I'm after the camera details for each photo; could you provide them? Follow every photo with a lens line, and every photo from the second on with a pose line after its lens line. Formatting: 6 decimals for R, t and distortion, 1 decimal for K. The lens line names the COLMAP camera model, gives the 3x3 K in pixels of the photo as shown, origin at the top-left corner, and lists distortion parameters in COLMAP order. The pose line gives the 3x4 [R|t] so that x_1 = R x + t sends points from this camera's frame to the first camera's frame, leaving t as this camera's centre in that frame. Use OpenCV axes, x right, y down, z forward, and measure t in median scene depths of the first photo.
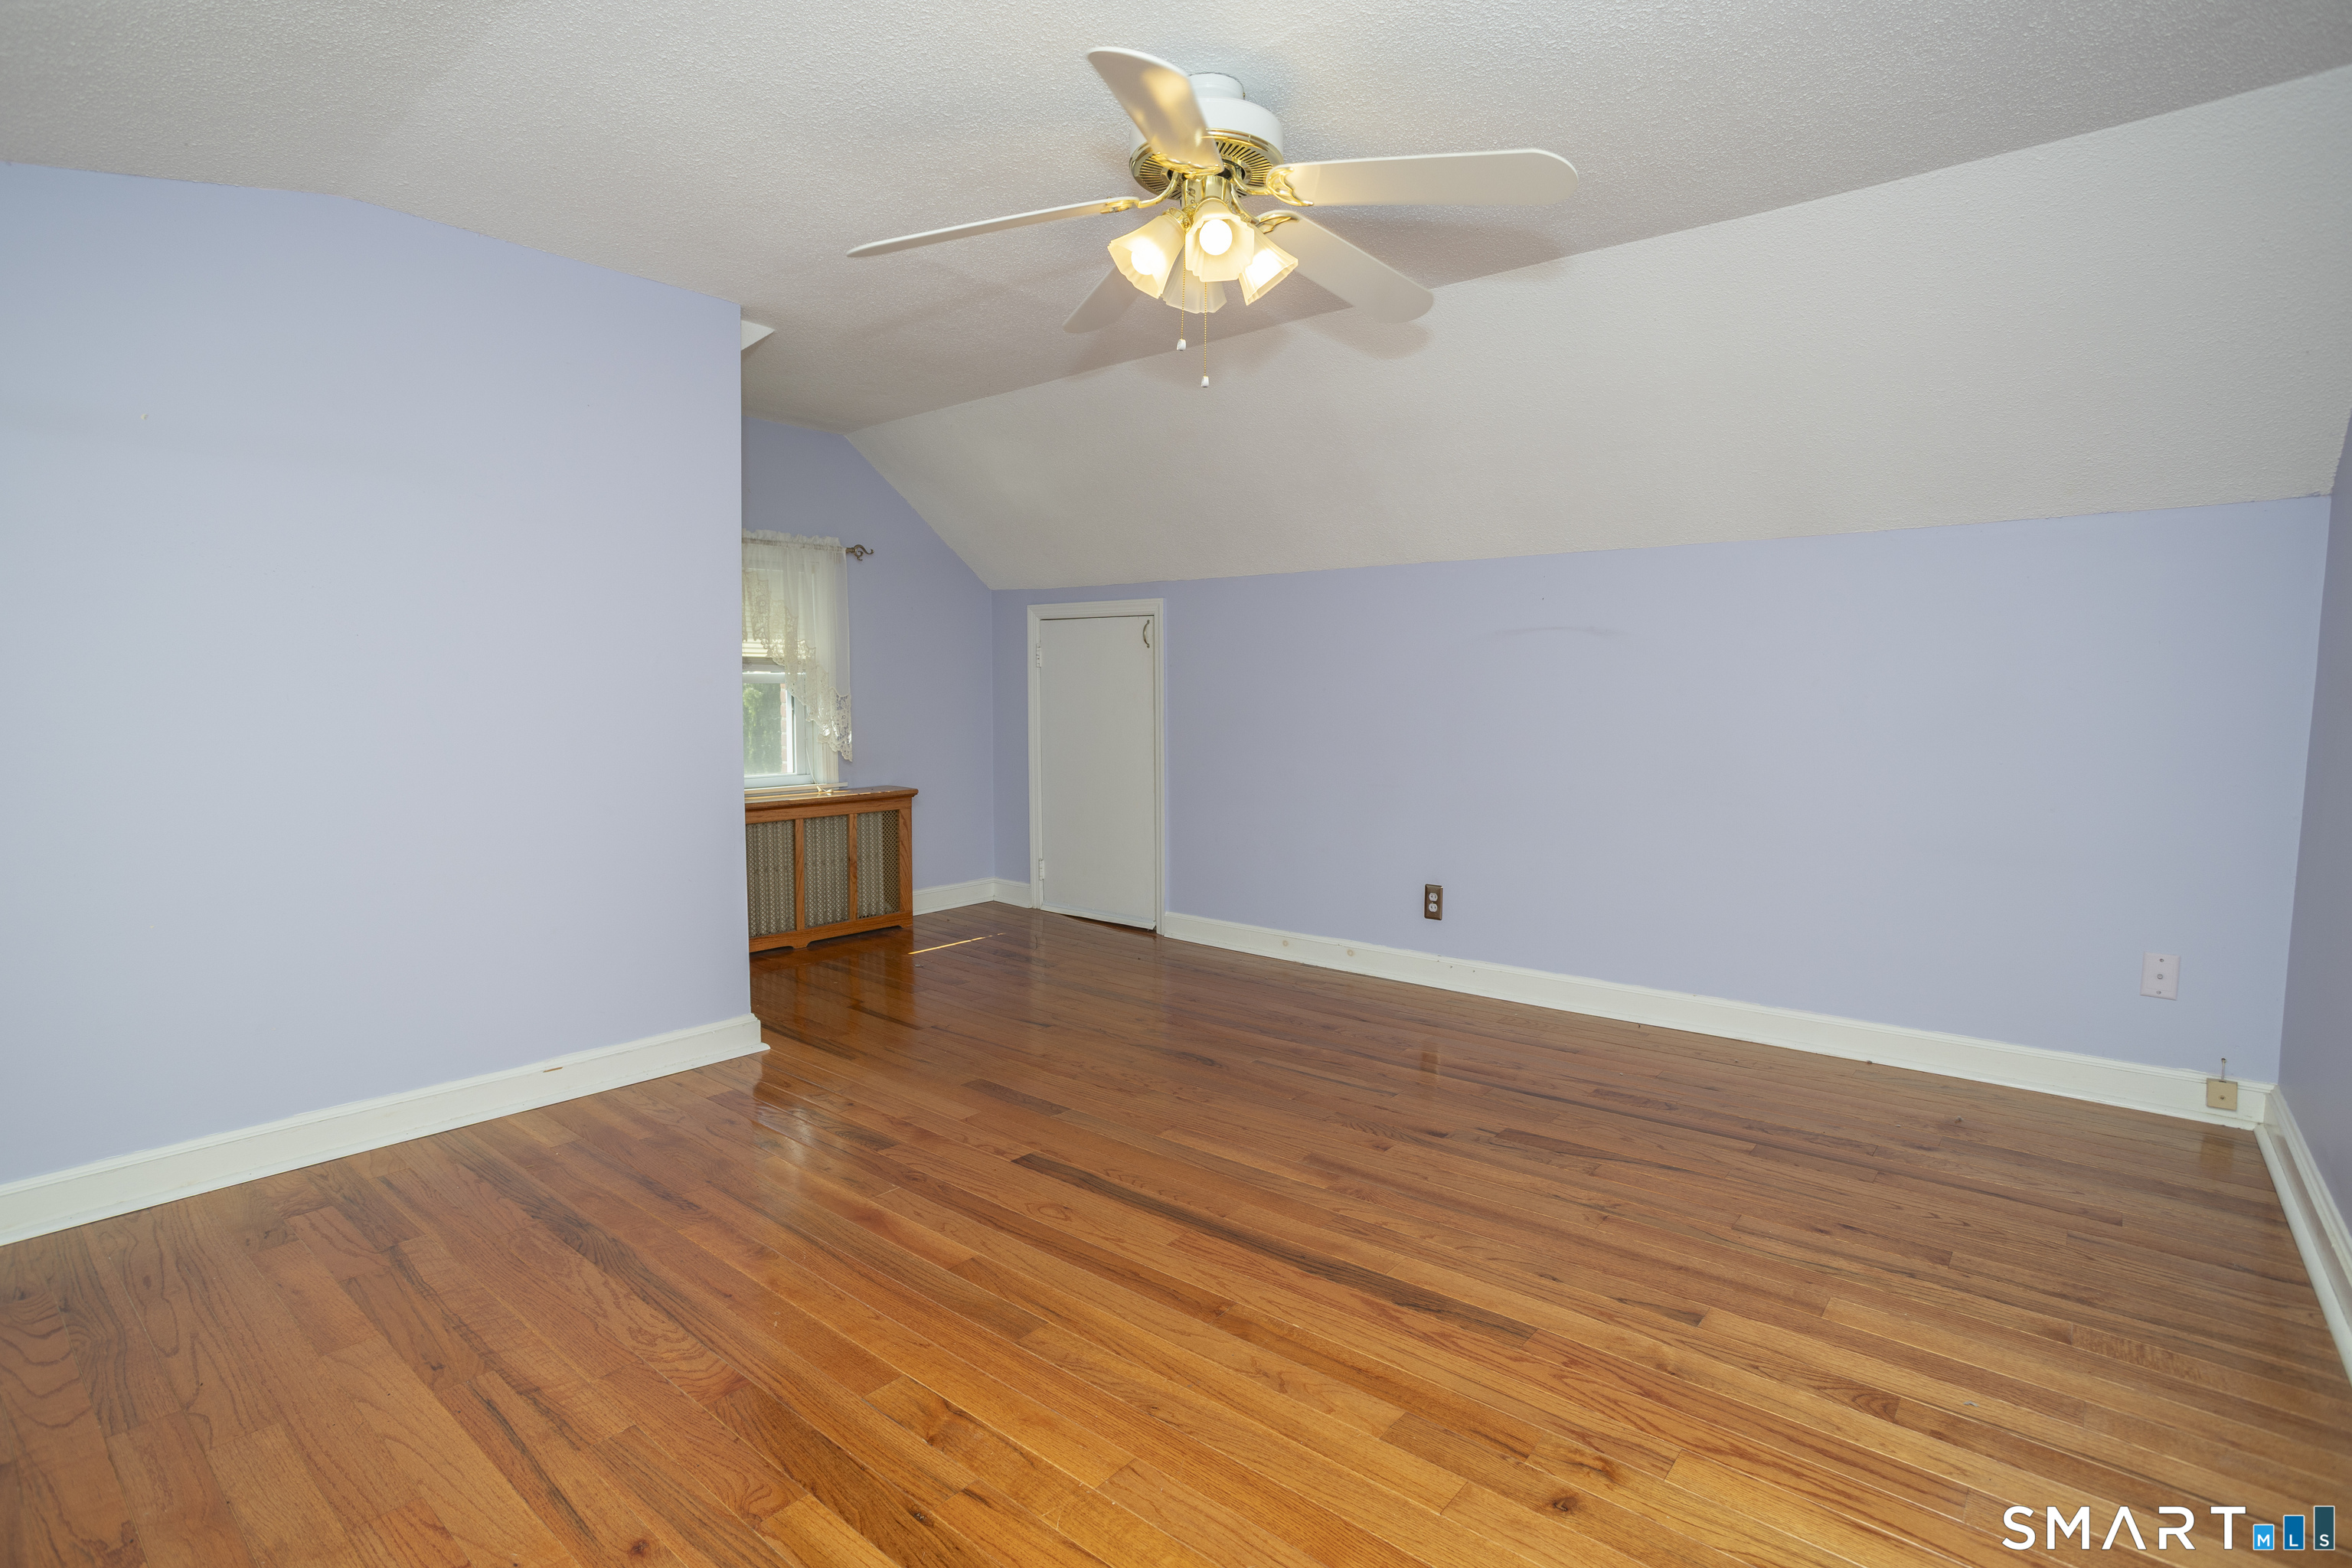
lens RADIAL K [[1139.6, 0, 1163.4], [0, 1139.6, 795.5], [0, 0, 1]] dist [-0.066623, 0.037375]
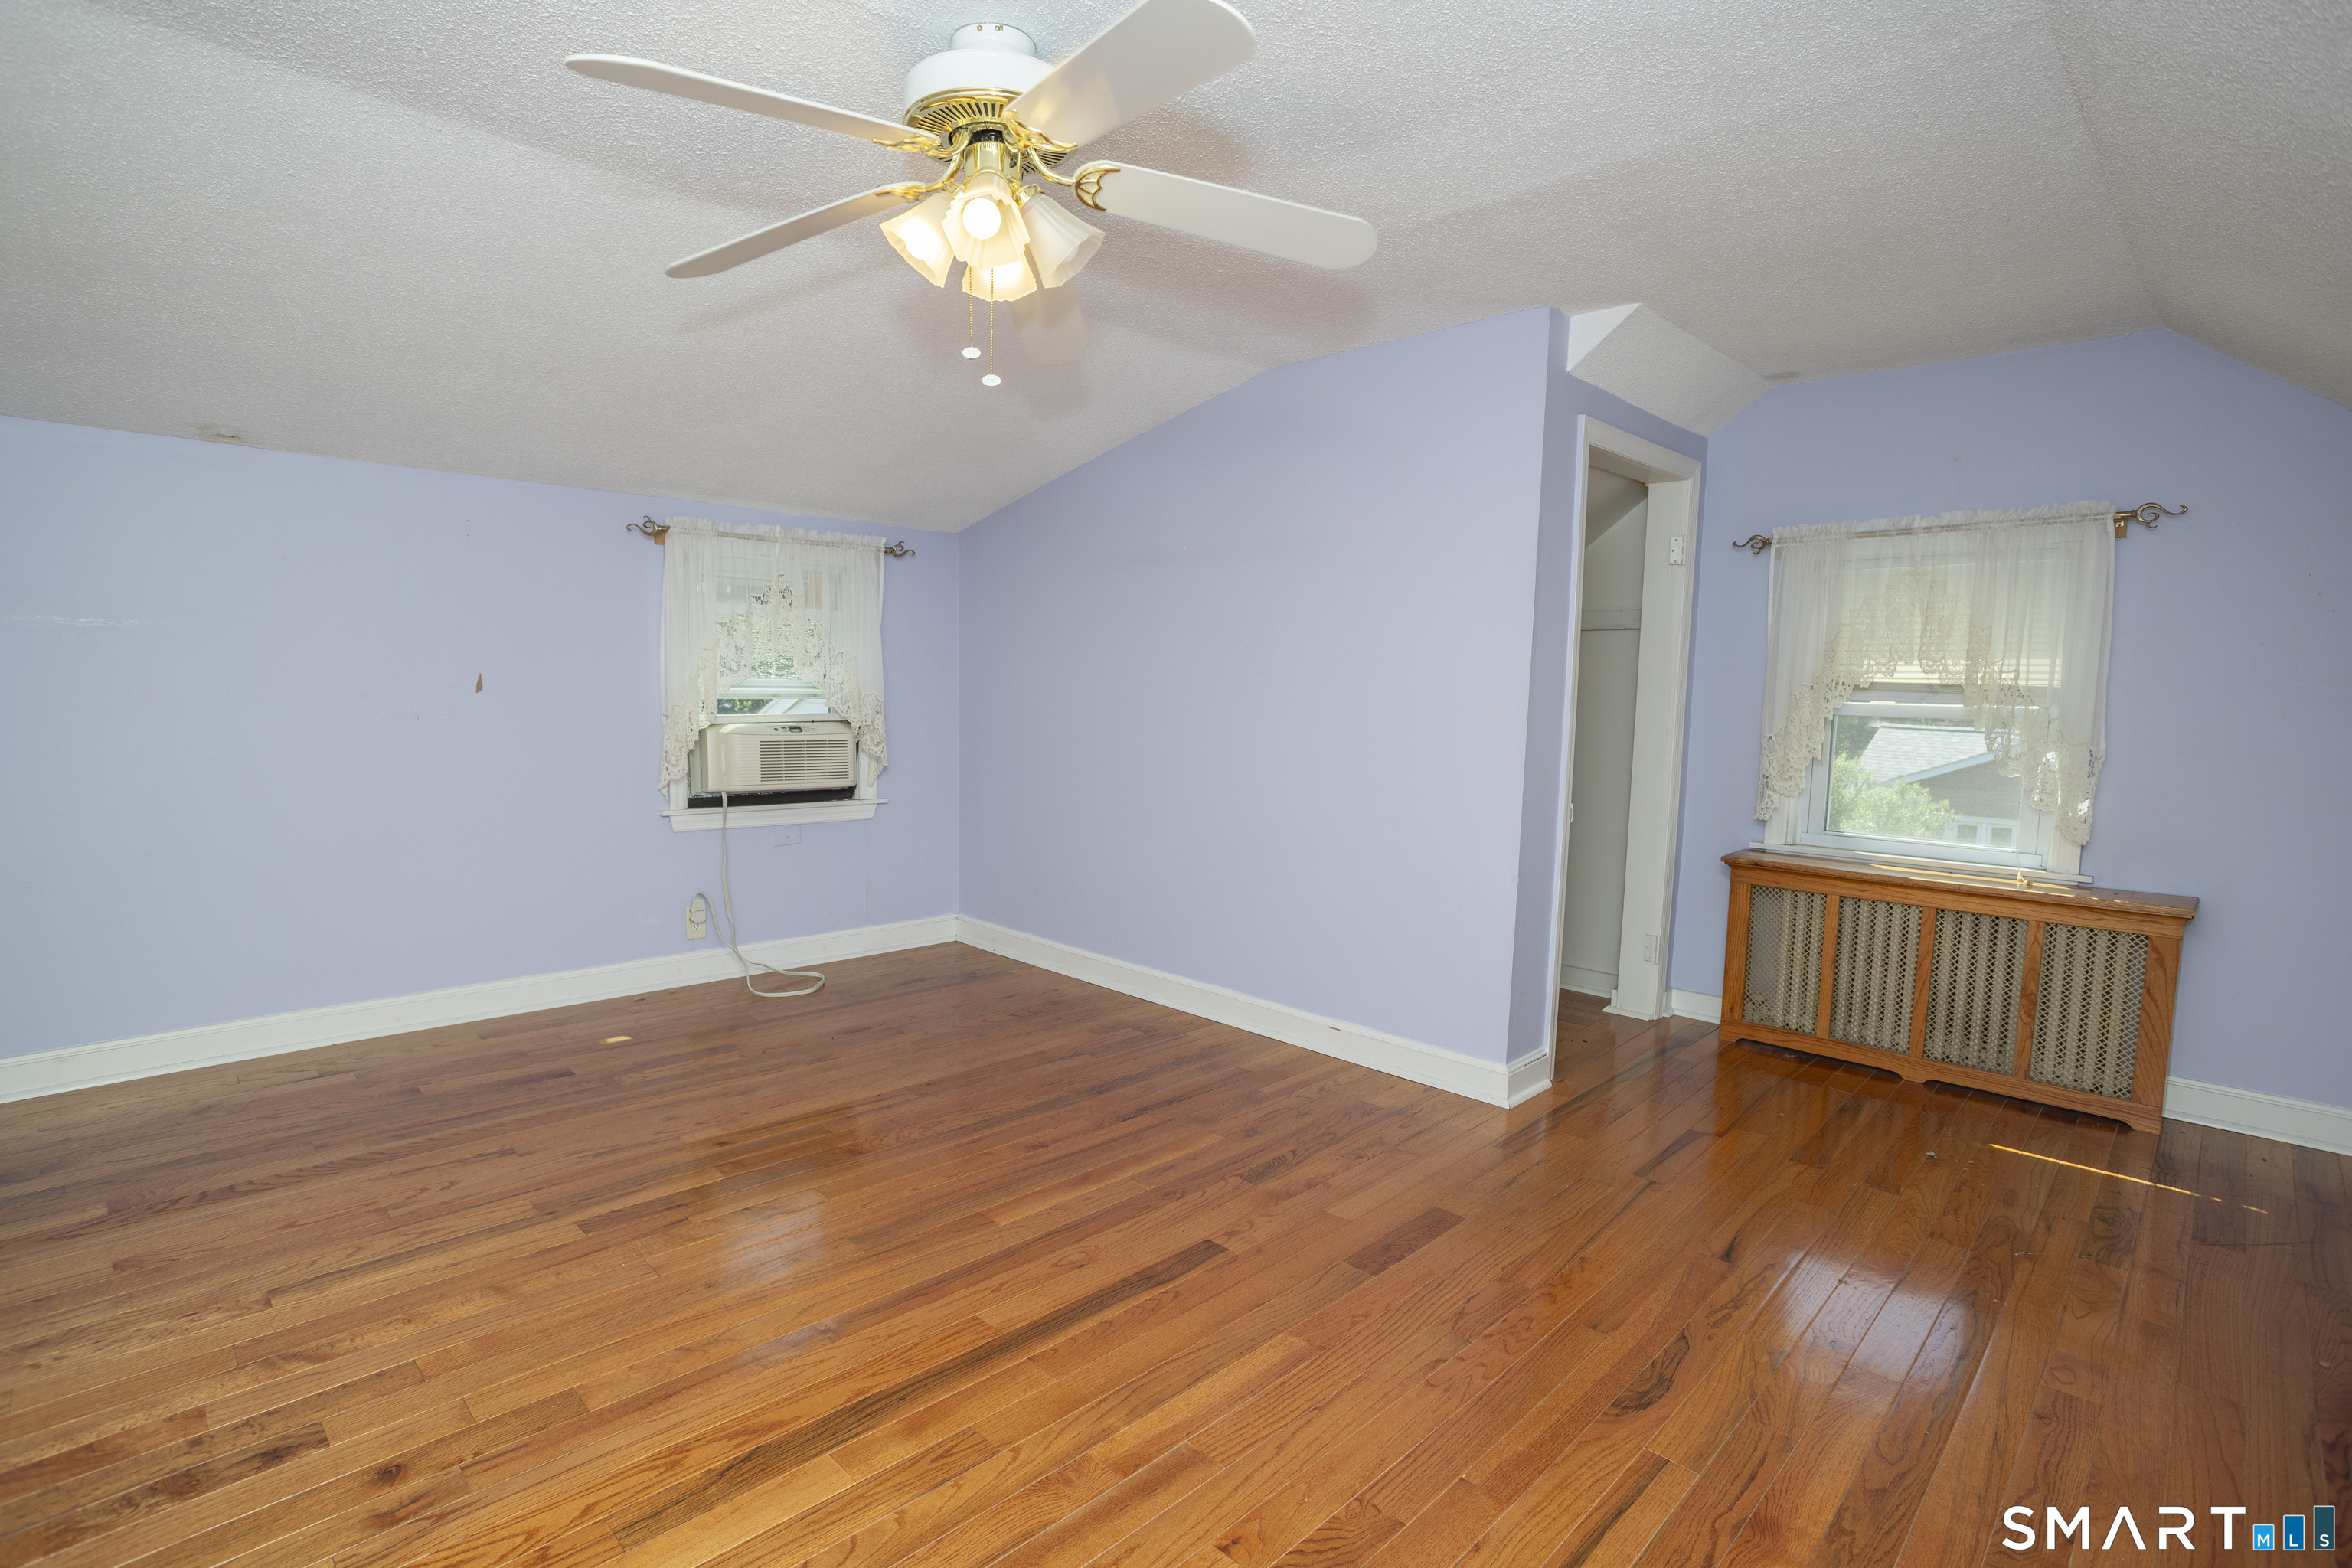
lens RADIAL K [[1139.6, 0, 1163.4], [0, 1139.6, 795.5], [0, 0, 1]] dist [-0.066623, 0.037375]
pose [[-0.083218, 0.094073, -0.992081, 0.823798], [-0.112581, 0.988274, 0.103155, -0.135122], [0.990152, 0.120274, -0.071651, 1.099414]]
